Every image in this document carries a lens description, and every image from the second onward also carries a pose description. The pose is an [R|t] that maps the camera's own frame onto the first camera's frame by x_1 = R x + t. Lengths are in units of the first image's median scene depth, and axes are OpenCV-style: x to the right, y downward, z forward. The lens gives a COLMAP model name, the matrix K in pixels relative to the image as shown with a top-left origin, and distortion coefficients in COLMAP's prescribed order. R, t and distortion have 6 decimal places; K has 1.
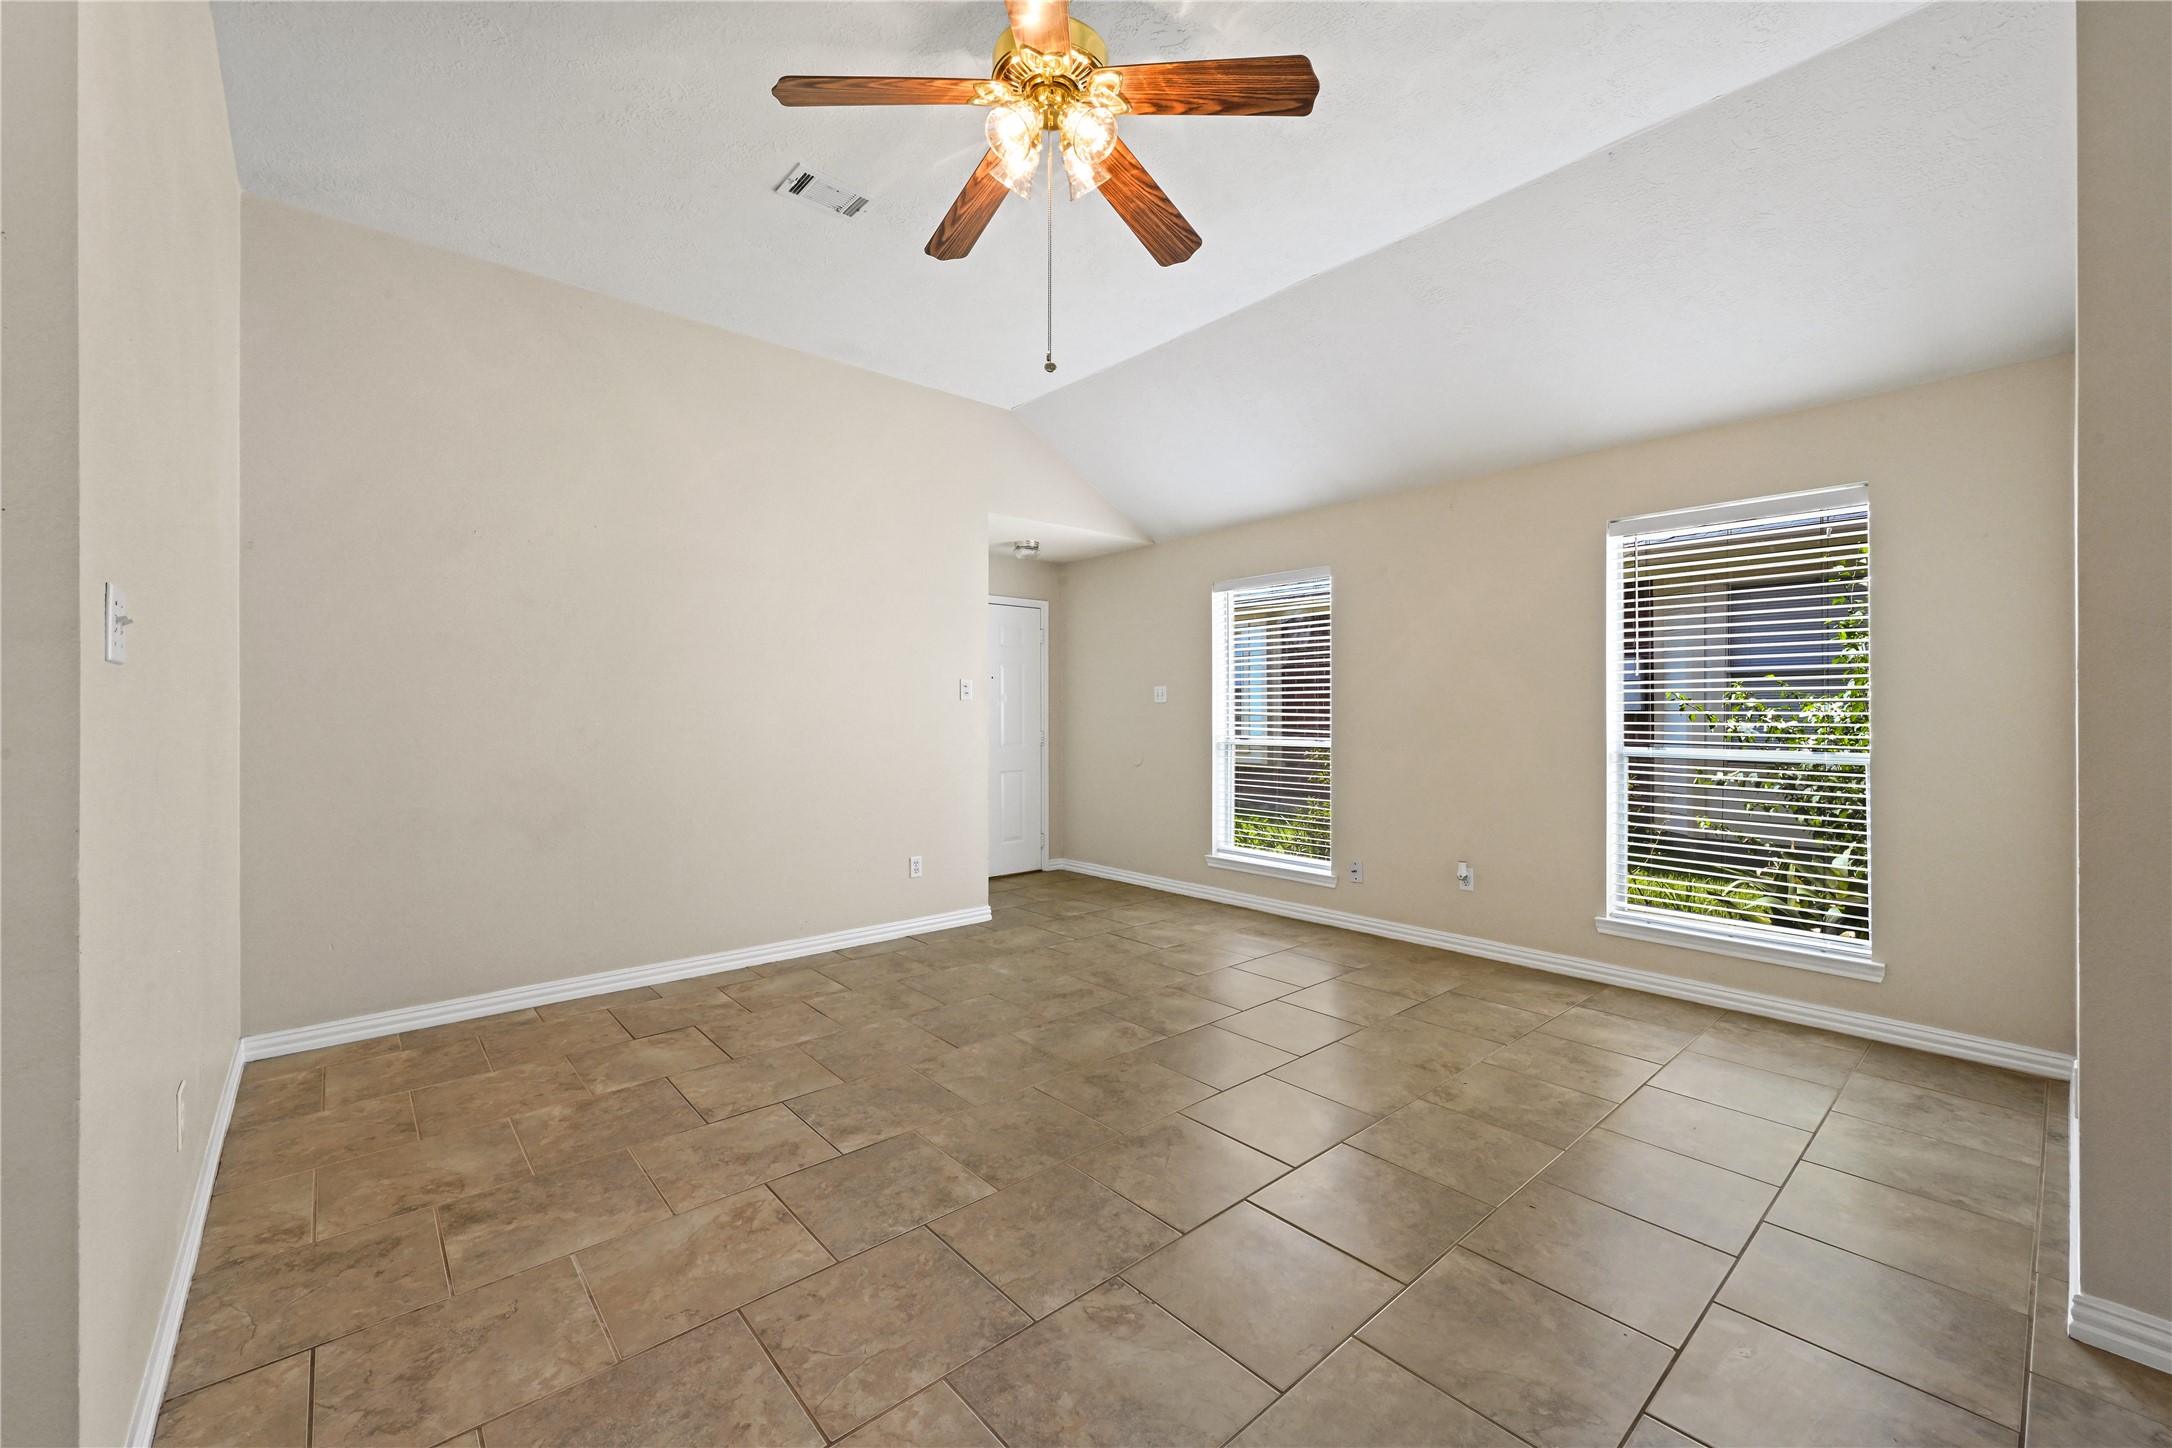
lens RADIAL K [[865.3, 0, 1090.1], [0, 865.3, 708.7], [0, 0, 1]] dist [-0.002724, -0.000186]
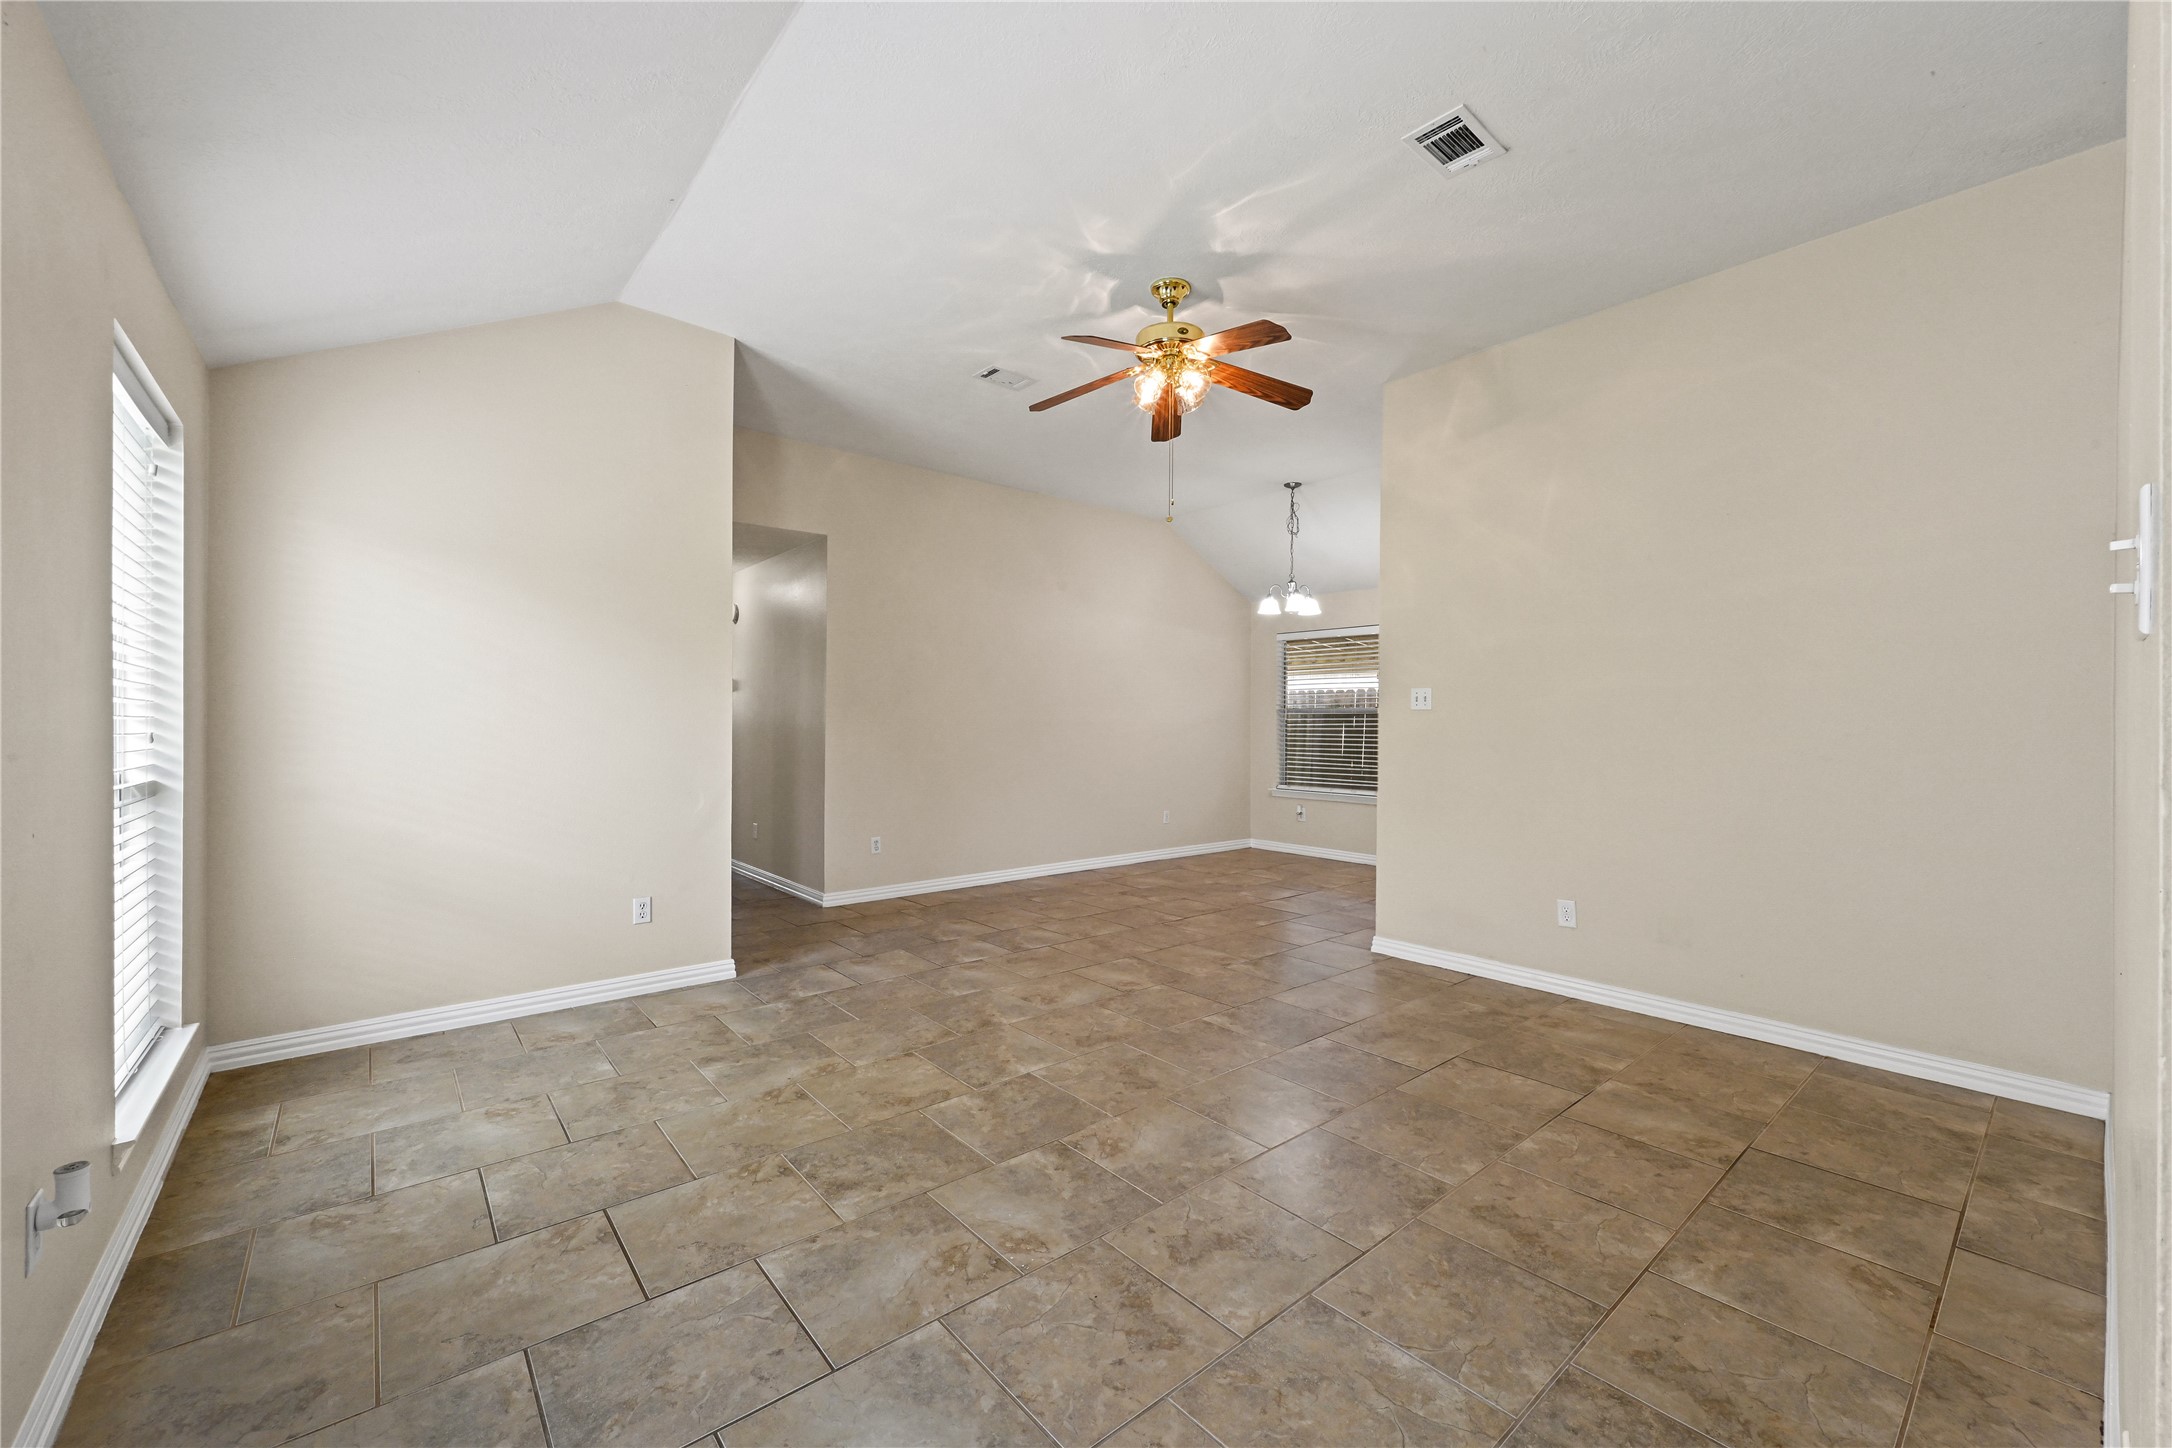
lens RADIAL K [[846.1, 0, 1080.0], [0, 846.1, 717.7], [0, 0, 1]] dist [-0.011283, -0.000142]
pose [[-0.999554, -0.004149, 0.029575, 0.051064], [-0.004493, 0.999923, -0.011593, 0.009871], [-0.029525, -0.011720, -0.999495, 1.788152]]
